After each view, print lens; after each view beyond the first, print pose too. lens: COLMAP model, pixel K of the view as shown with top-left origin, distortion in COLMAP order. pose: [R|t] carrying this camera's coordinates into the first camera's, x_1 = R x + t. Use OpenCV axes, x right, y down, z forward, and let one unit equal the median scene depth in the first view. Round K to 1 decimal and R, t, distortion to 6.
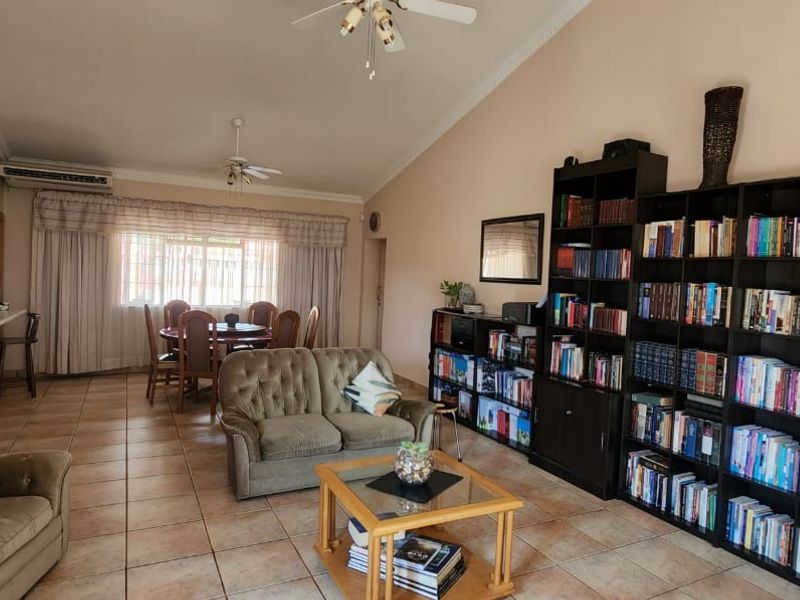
lens RADIAL K [[533.0, 0, 400.0], [0, 533.0, 300.0], [0, 0, 1]] dist [-0.001809, 0.000611]
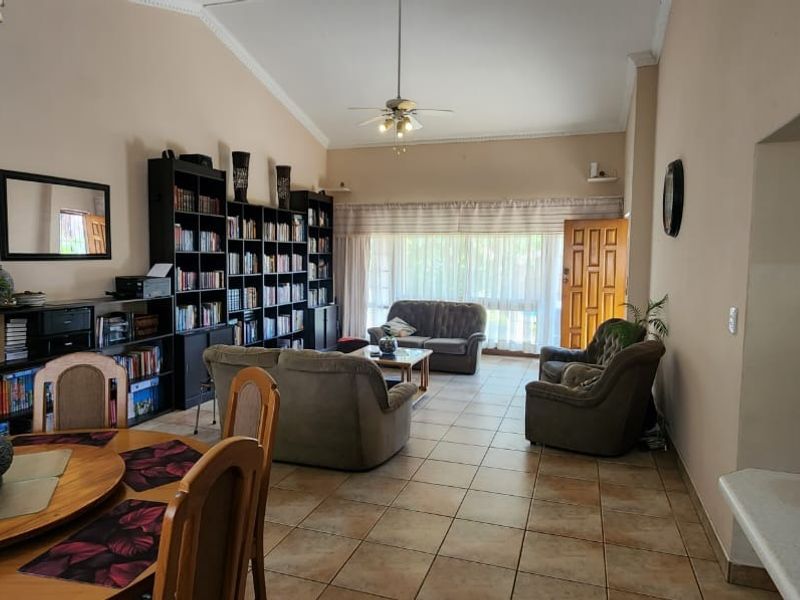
lens RADIAL K [[533.0, 0, 400.0], [0, 533.0, 300.0], [0, 0, 1]] dist [-0.001809, 0.000611]
pose [[-0.690767, -0.123499, 0.712453, -1.003667], [-0.015299, 0.987582, 0.156358, -0.143597], [-0.722916, 0.097107, -0.684078, 1.610673]]
